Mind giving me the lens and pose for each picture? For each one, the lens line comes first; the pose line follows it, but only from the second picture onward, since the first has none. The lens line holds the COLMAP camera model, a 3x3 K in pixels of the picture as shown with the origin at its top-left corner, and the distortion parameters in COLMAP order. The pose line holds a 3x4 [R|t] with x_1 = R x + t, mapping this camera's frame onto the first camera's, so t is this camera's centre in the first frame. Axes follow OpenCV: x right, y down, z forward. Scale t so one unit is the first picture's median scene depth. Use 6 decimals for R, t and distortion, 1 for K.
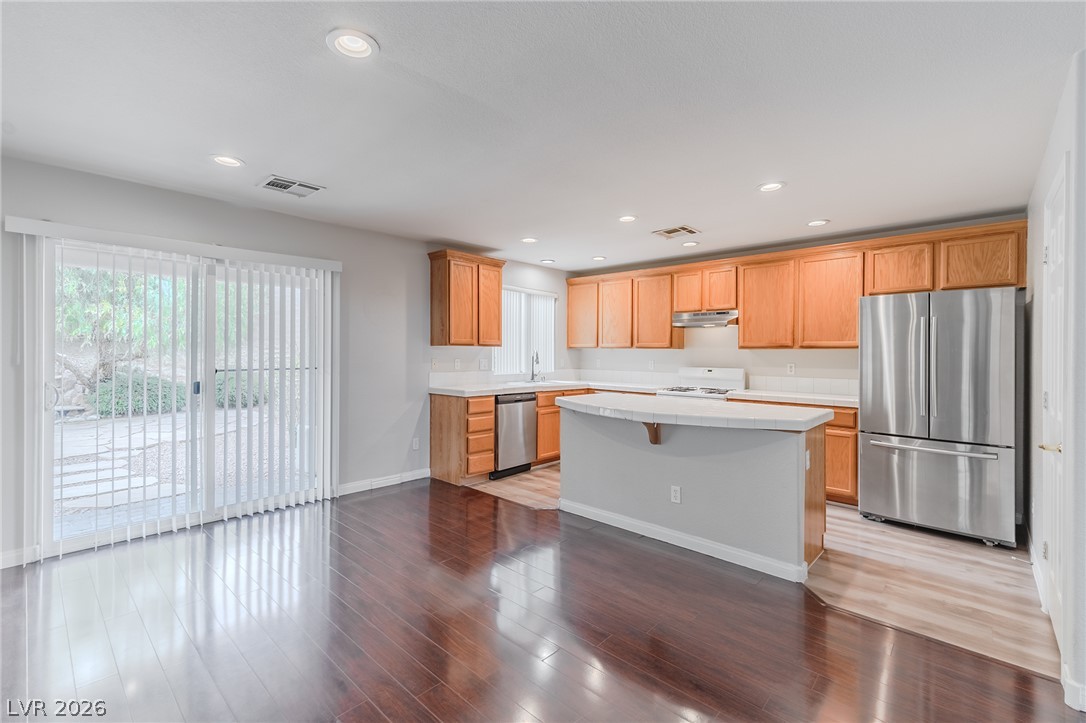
lens RADIAL K [[475.2, 0, 533.2], [0, 475.2, 360.6], [0, 0, 1]] dist [0.002027, -0.000857]
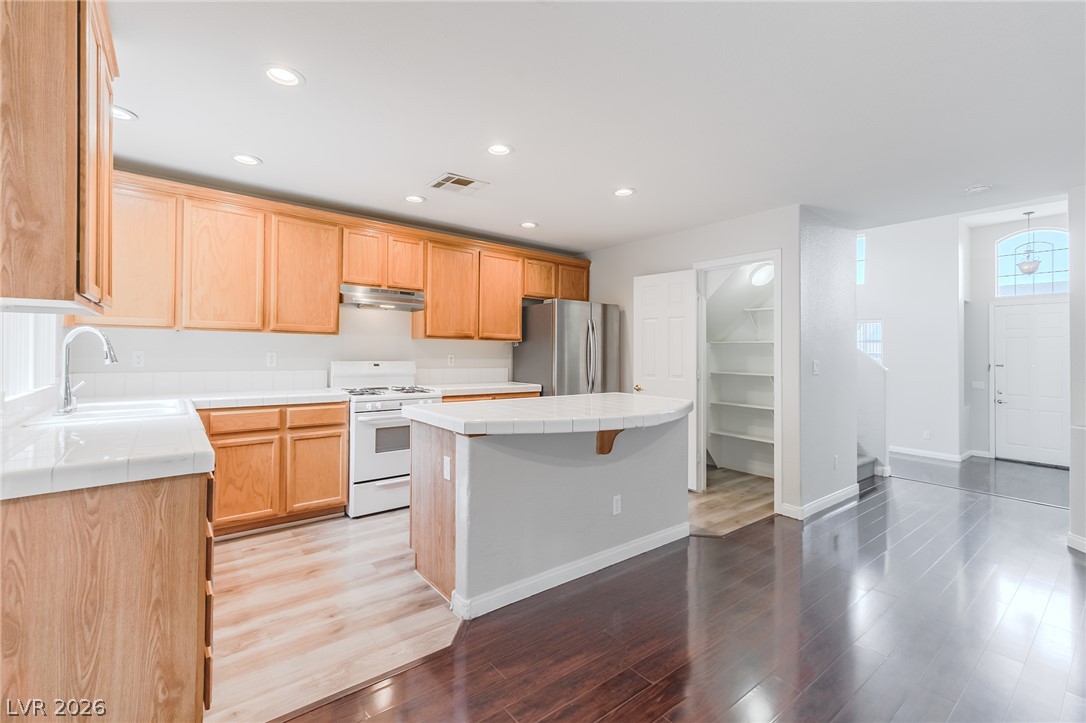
lens RADIAL K [[475.2, 0, 561.2], [0, 475.2, 349.4], [0, 0, 1]] dist [0.002027, -0.000857]
pose [[0.120639, 0.001267, 0.992696, -0.404420], [-0.001570, 0.999998, -0.001086, -0.004236], [-0.992695, -0.001427, 0.120641, 0.685681]]
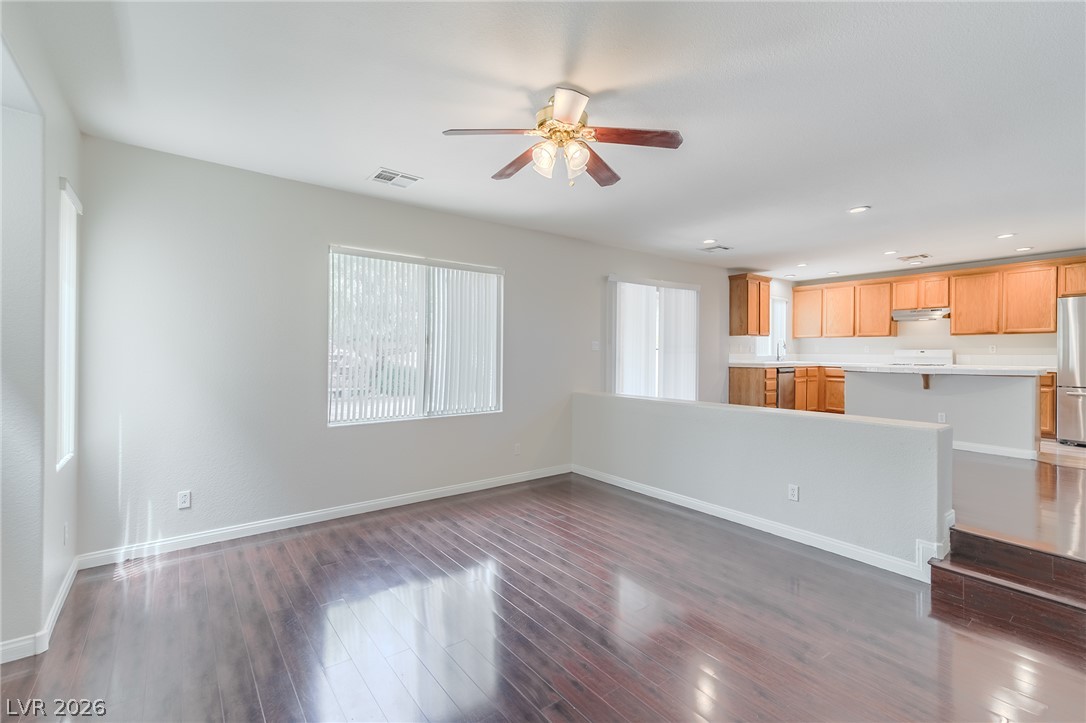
lens RADIAL K [[475.2, 0, 547.3], [0, 475.2, 361.3], [0, 0, 1]] dist [0.002027, -0.000857]
pose [[0.988173, -0.006380, -0.153211, -0.563212], [0.006862, 0.999973, 0.002616, 0.042605], [0.153190, -0.003636, 0.988190, -0.610989]]
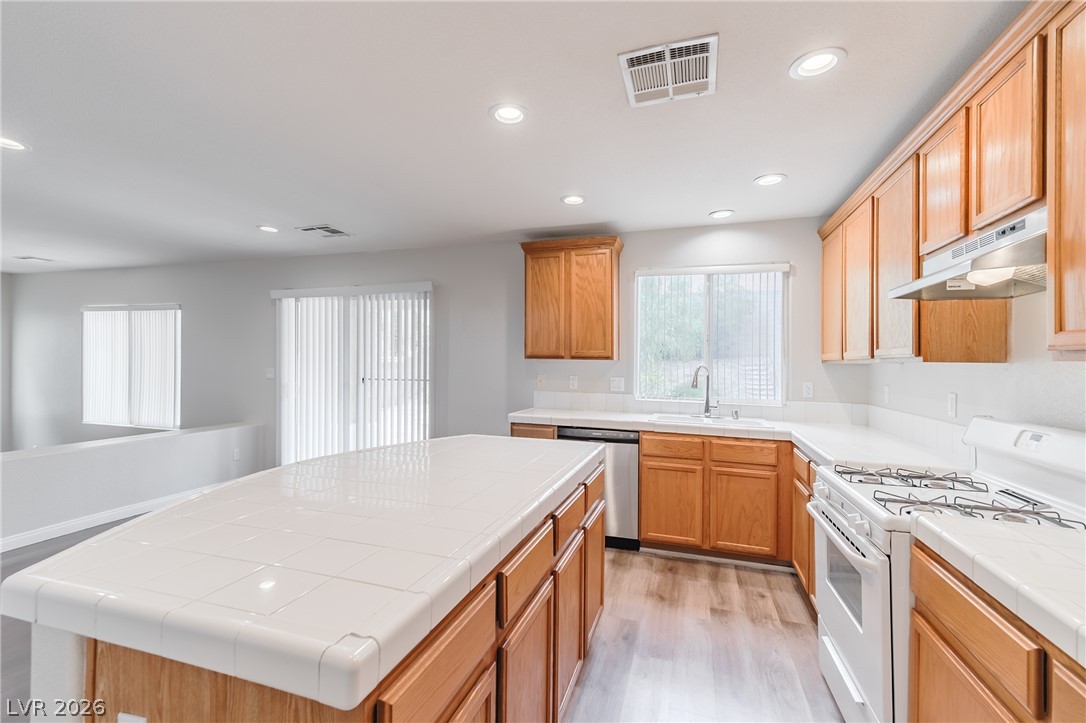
lens RADIAL K [[475.2, 0, 562.8], [0, 475.2, 371.5], [0, 0, 1]] dist [0.002027, -0.000857]
pose [[0.421430, 0.004256, -0.906851, 0.572088], [-0.027299, 0.999595, -0.007995, -0.004542], [0.906450, 0.028125, 0.421376, 0.689946]]
